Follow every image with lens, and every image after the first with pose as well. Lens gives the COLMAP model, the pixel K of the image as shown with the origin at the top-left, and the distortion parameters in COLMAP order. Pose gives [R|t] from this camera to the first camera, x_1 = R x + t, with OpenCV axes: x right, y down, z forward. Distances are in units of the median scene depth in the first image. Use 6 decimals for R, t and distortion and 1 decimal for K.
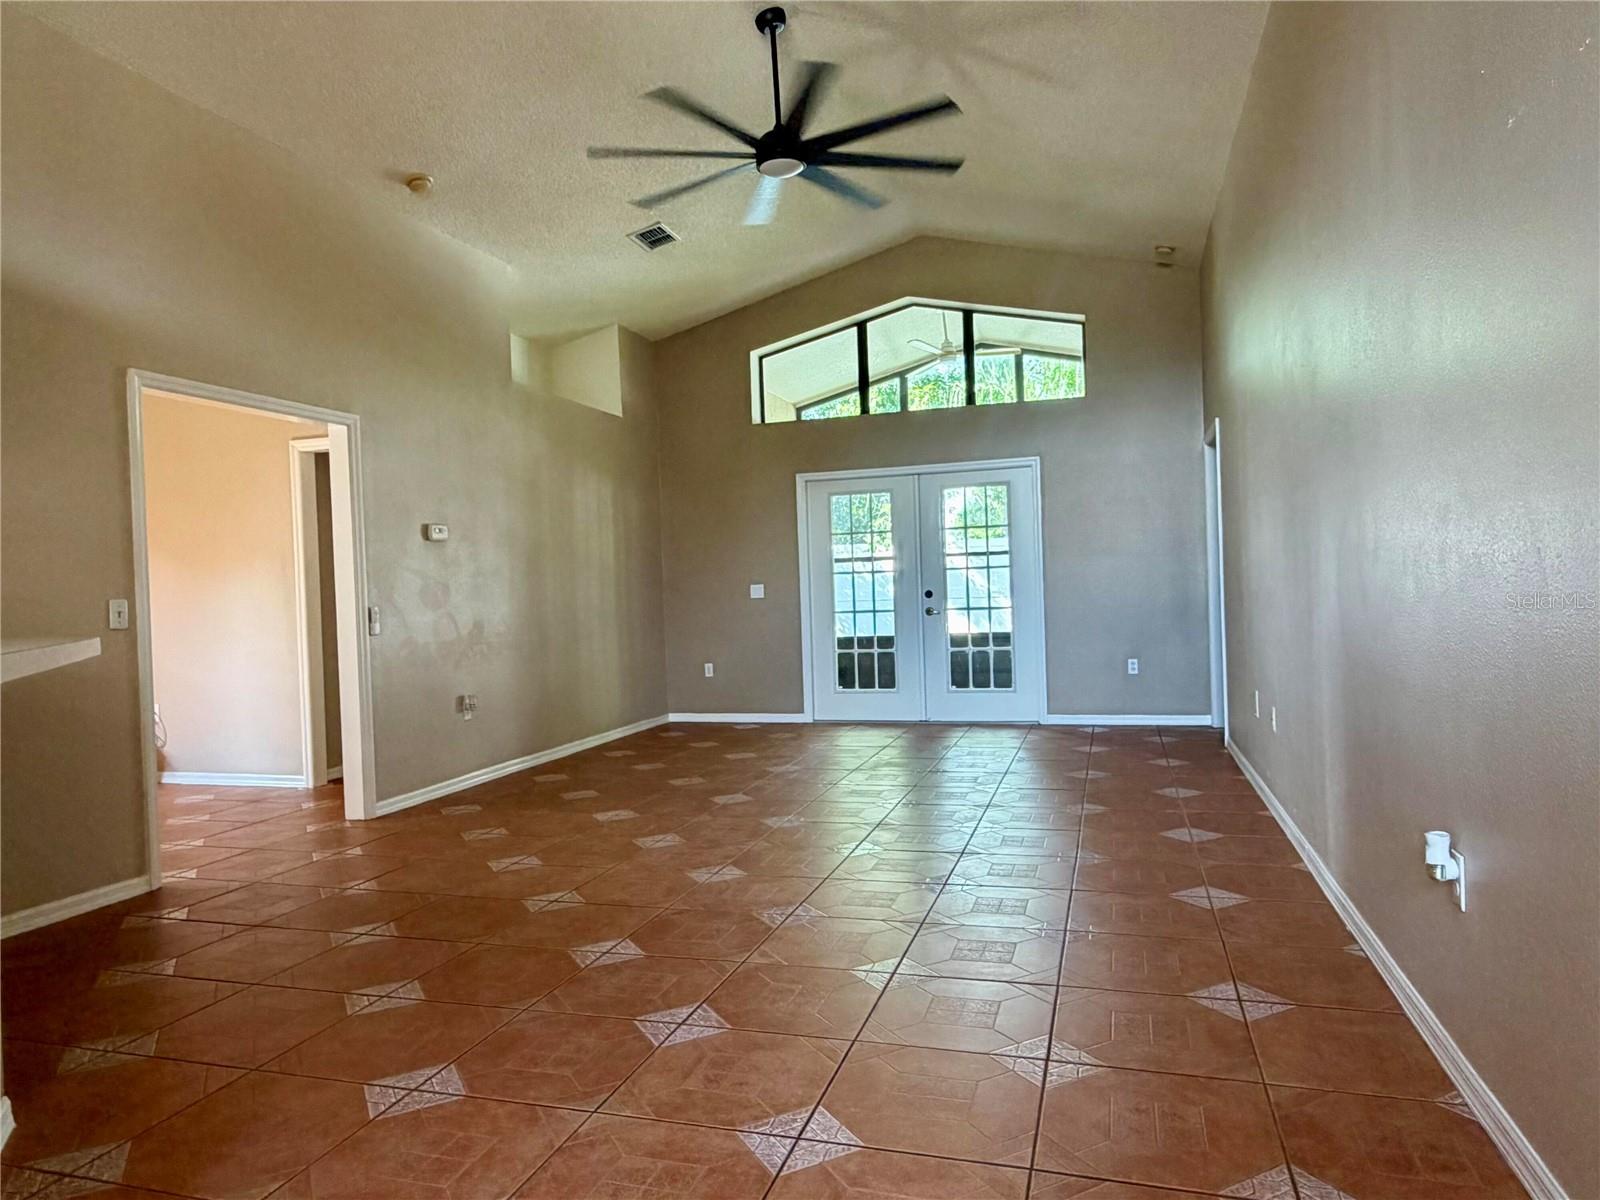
lens RADIAL K [[1026.7, 0, 799.7], [0, 1026.7, 596.2], [0, 0, 1]] dist [0.007300, 0.002739]
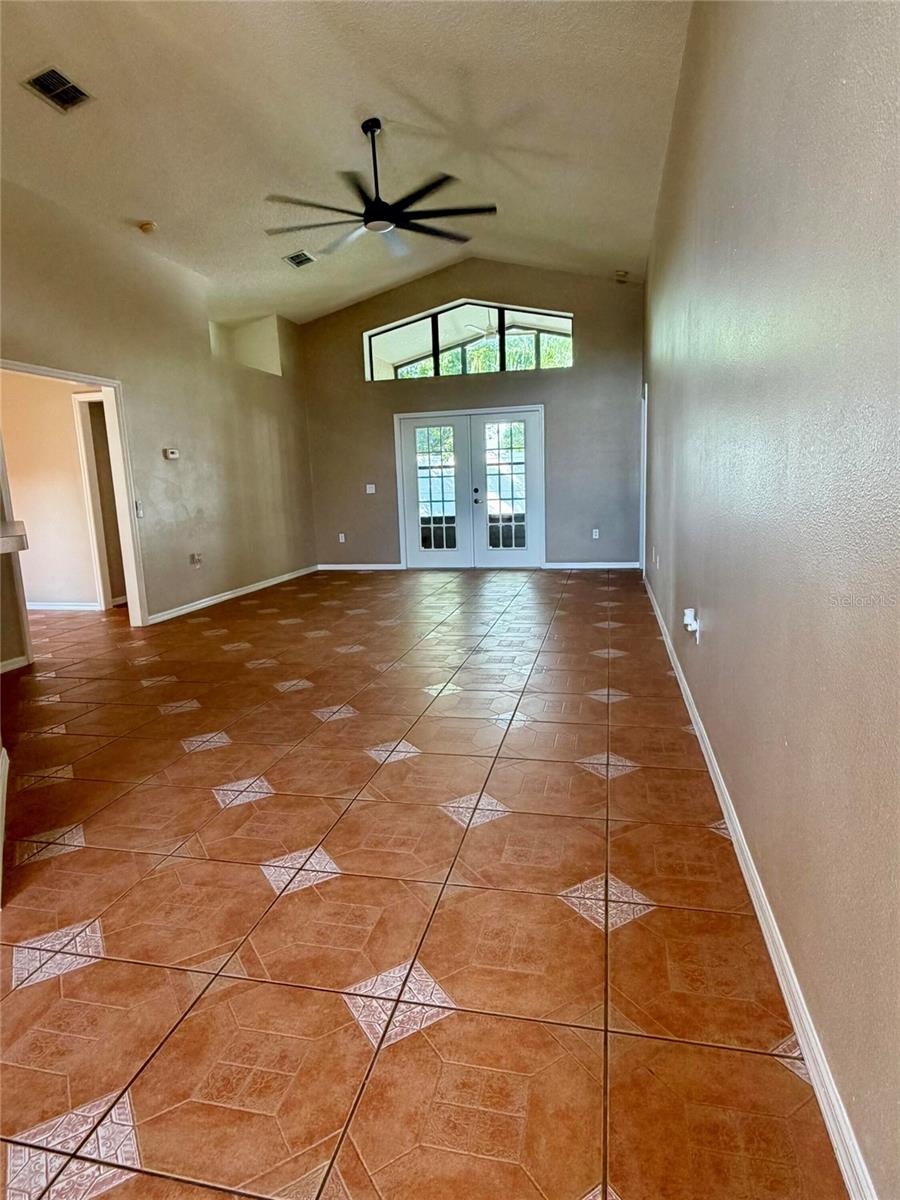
lens RADIAL K [[680.7, 0, 449.2], [0, 680.7, 597.9], [0, 0, 1]] dist [0.000465, -0.000267]
pose [[0.997538, -0.013182, 0.068883, 0.007325], [0.002093, 0.987335, 0.158634, -0.006360], [-0.070101, -0.158100, 0.984932, -0.114411]]
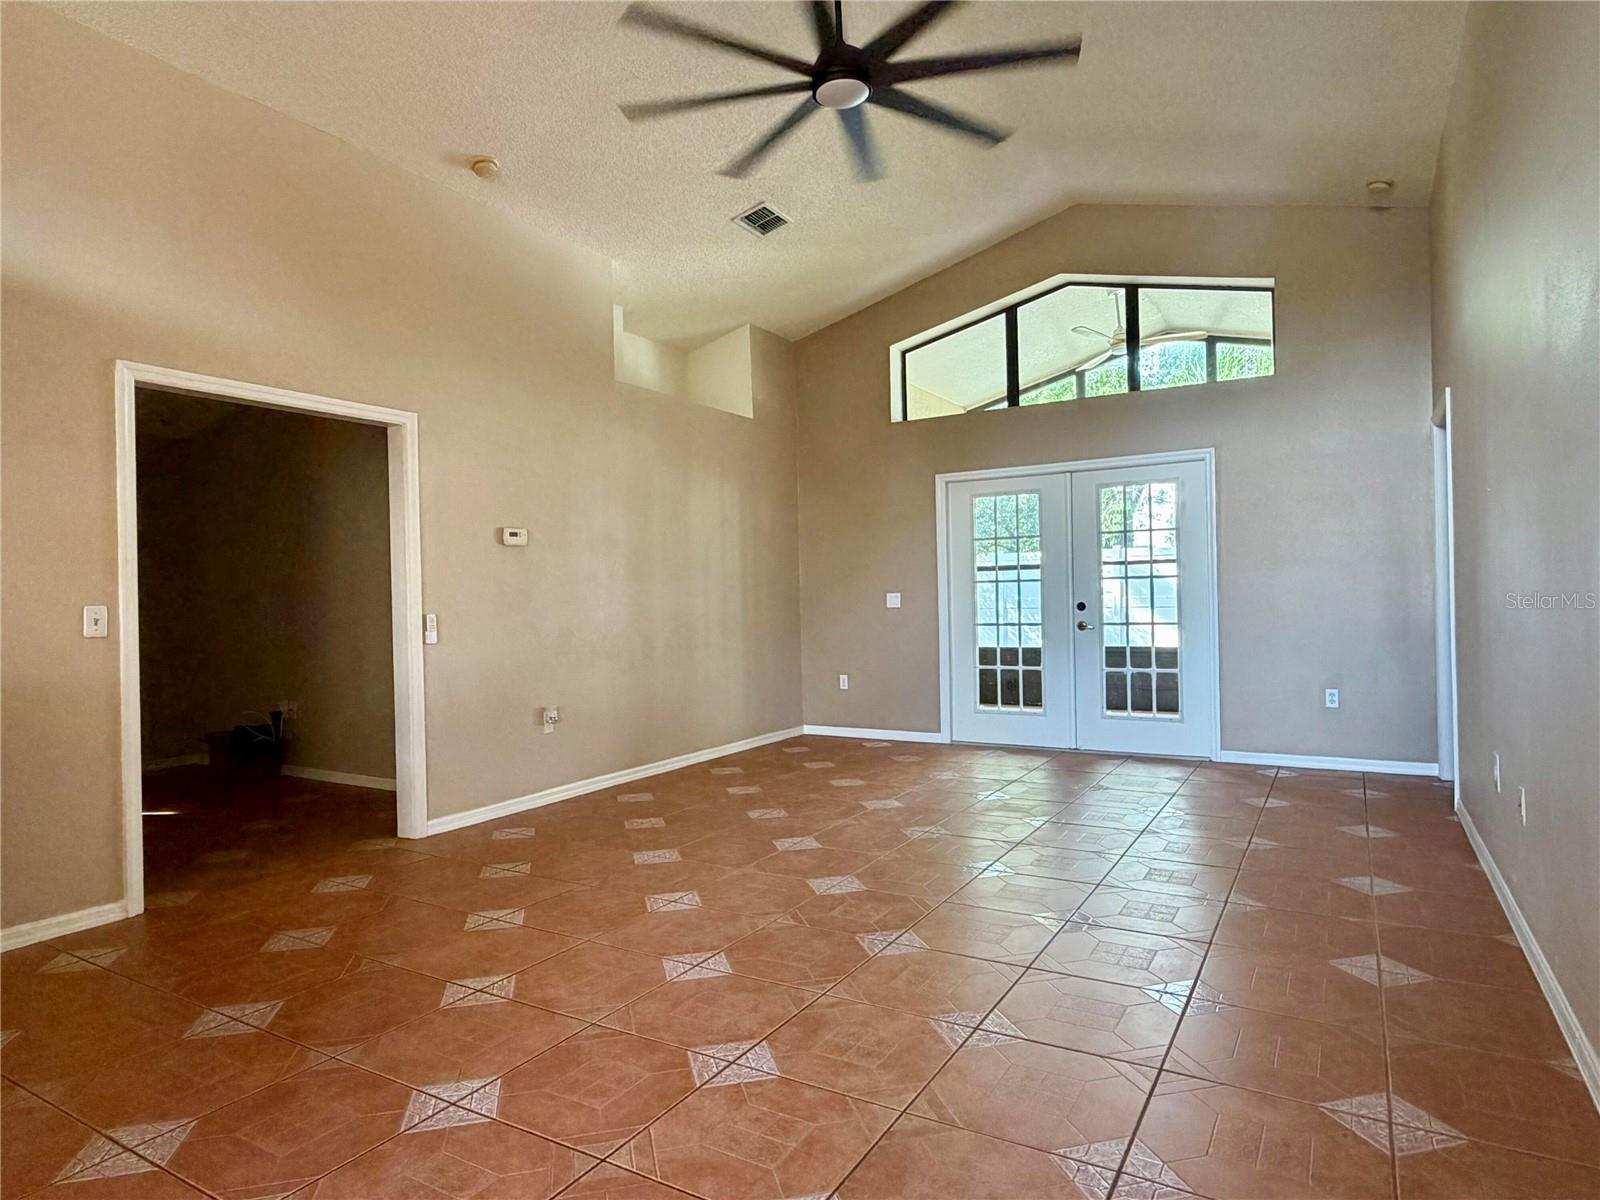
lens RADIAL K [[926.0, 0, 795.8], [0, 926.0, 596.5], [0, 0, 1]] dist [0.001606, -0.000622]
pose [[0.970854, 0.013628, -0.239285, 0.094928], [-0.014216, 0.999899, -0.000730, -0.008052], [0.239250, 0.004111, 0.970949, 0.197562]]
